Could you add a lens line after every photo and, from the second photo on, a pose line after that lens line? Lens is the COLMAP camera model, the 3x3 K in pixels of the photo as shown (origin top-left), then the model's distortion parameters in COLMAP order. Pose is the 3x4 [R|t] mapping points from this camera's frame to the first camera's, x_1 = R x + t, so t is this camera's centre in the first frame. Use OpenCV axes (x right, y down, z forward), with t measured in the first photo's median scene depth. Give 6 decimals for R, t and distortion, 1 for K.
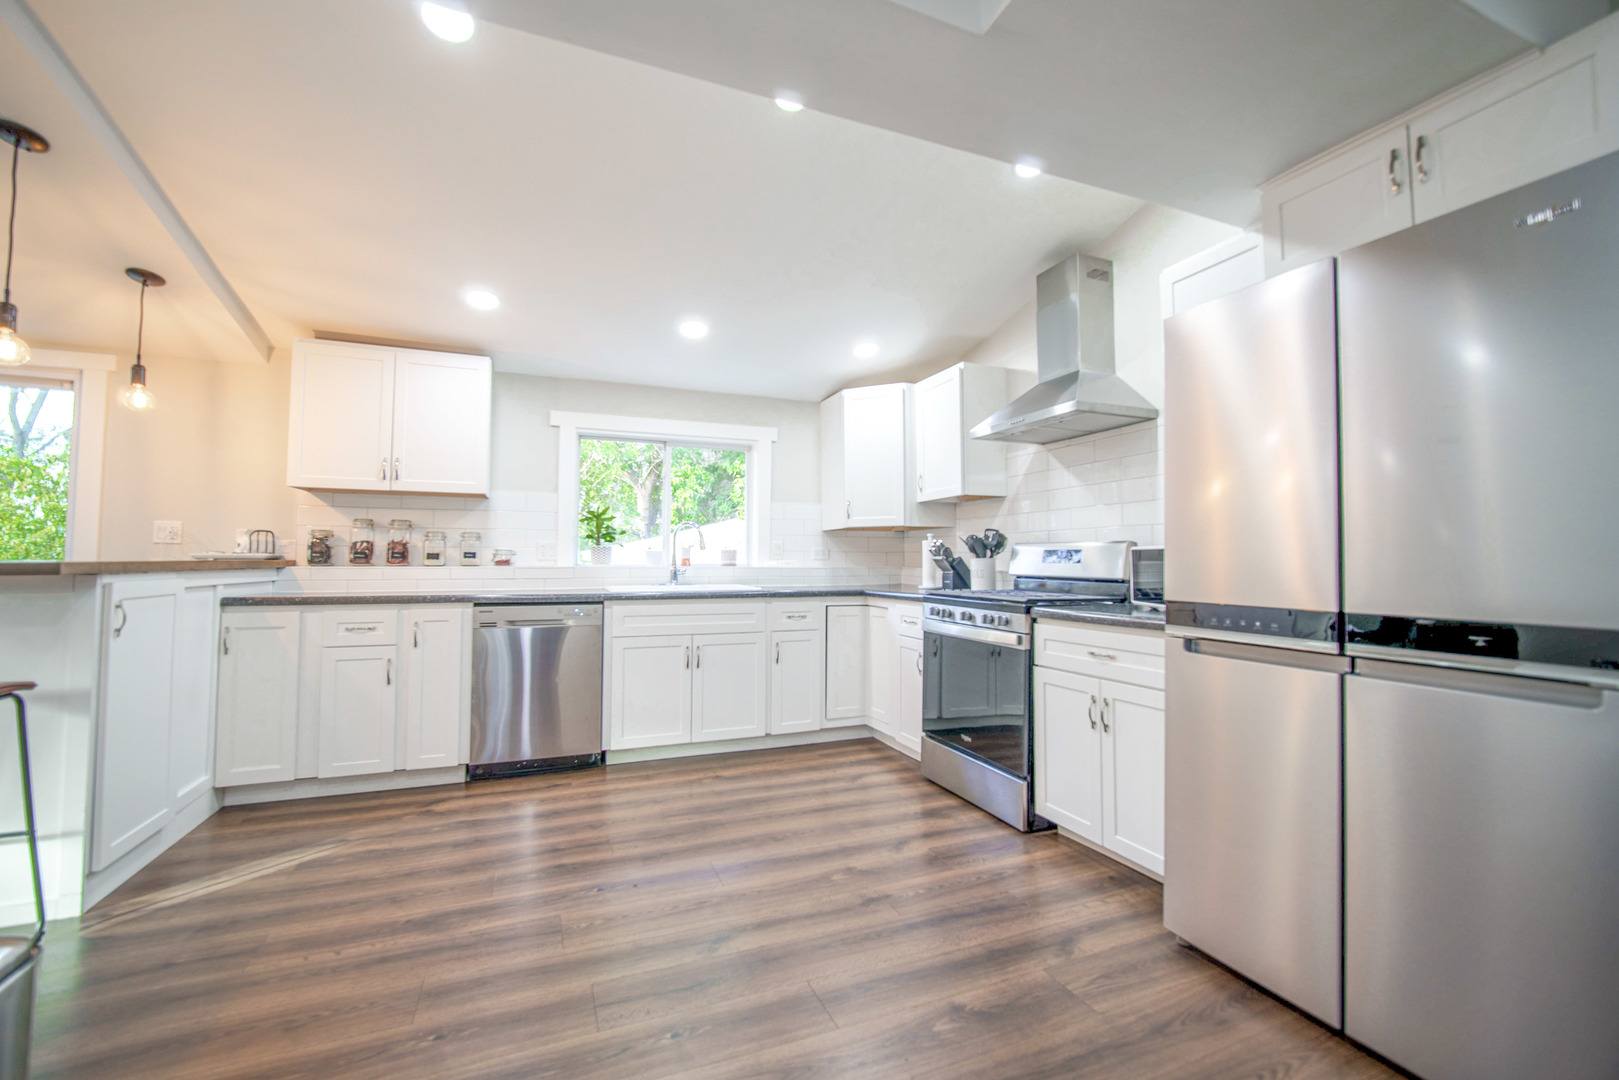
lens RADIAL K [[670.3, 0, 815.1], [0, 670.3, 538.2], [0, 0, 1]] dist [-0.011938, 0.001165]
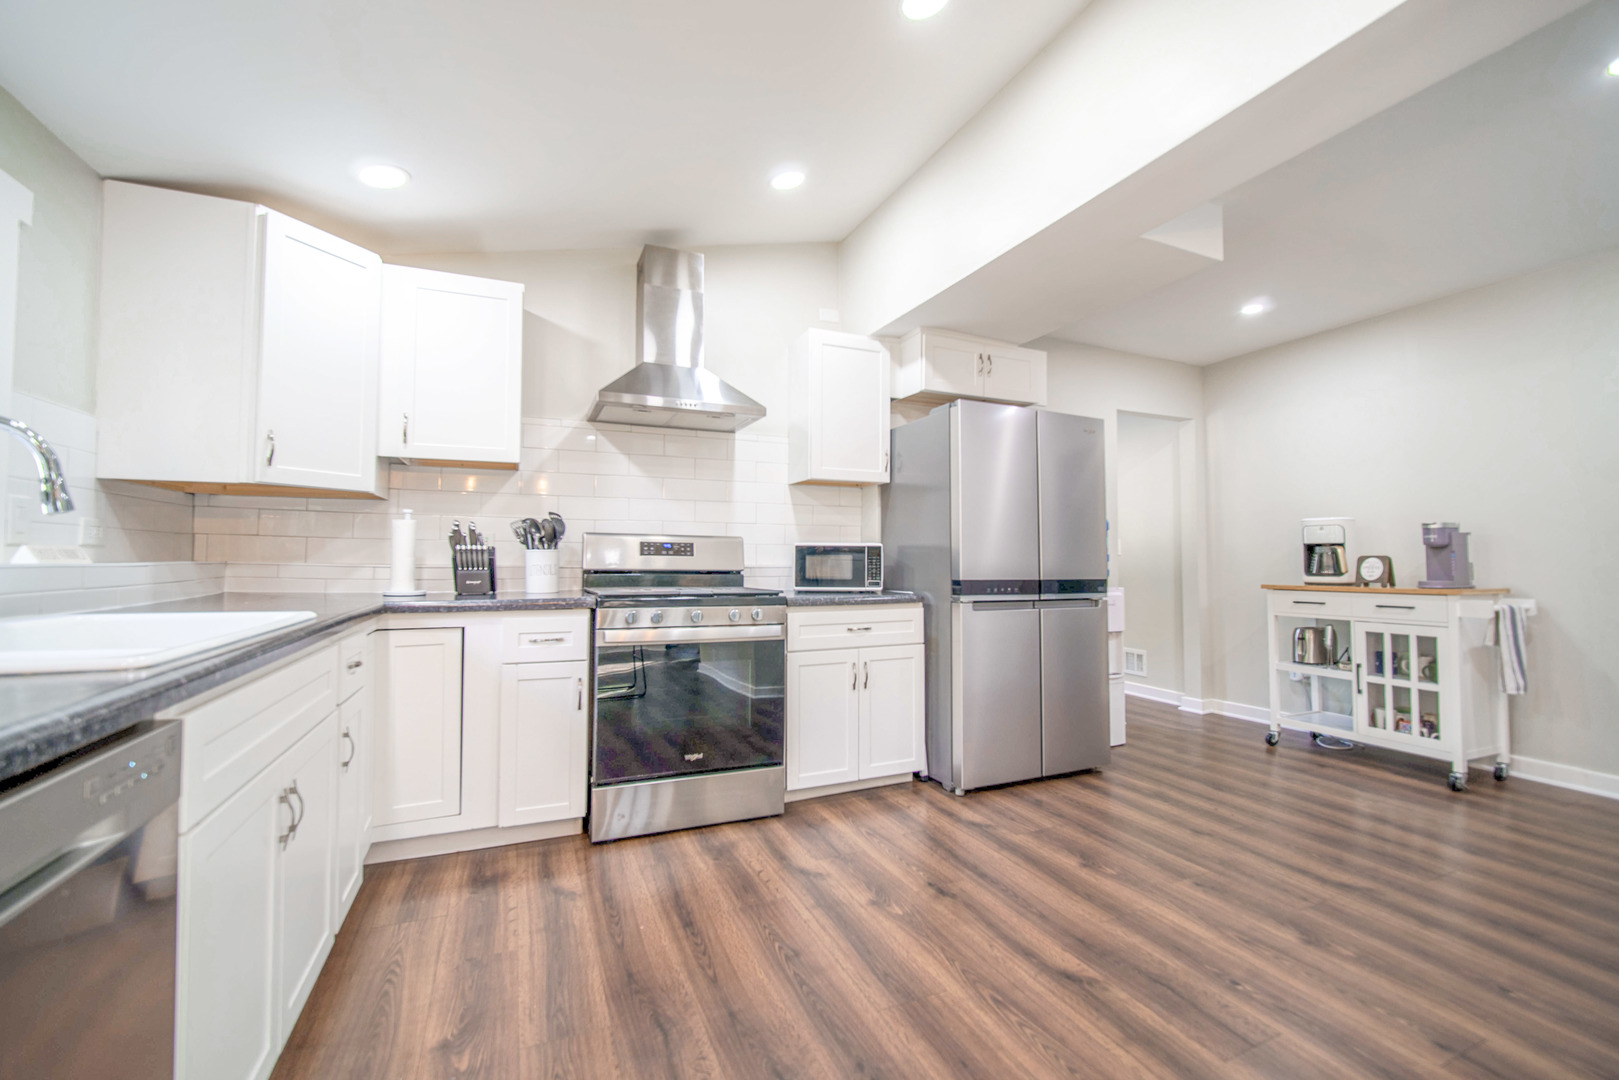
lens RADIAL K [[670.3, 0, 811.6], [0, 670.3, 533.7], [0, 0, 1]] dist [-0.011938, 0.001165]
pose [[-0.019914, 0.034436, 0.999209, -0.697150], [-0.039555, 0.998597, -0.035203, 0.035149], [-0.999019, -0.040225, -0.018524, 0.923903]]
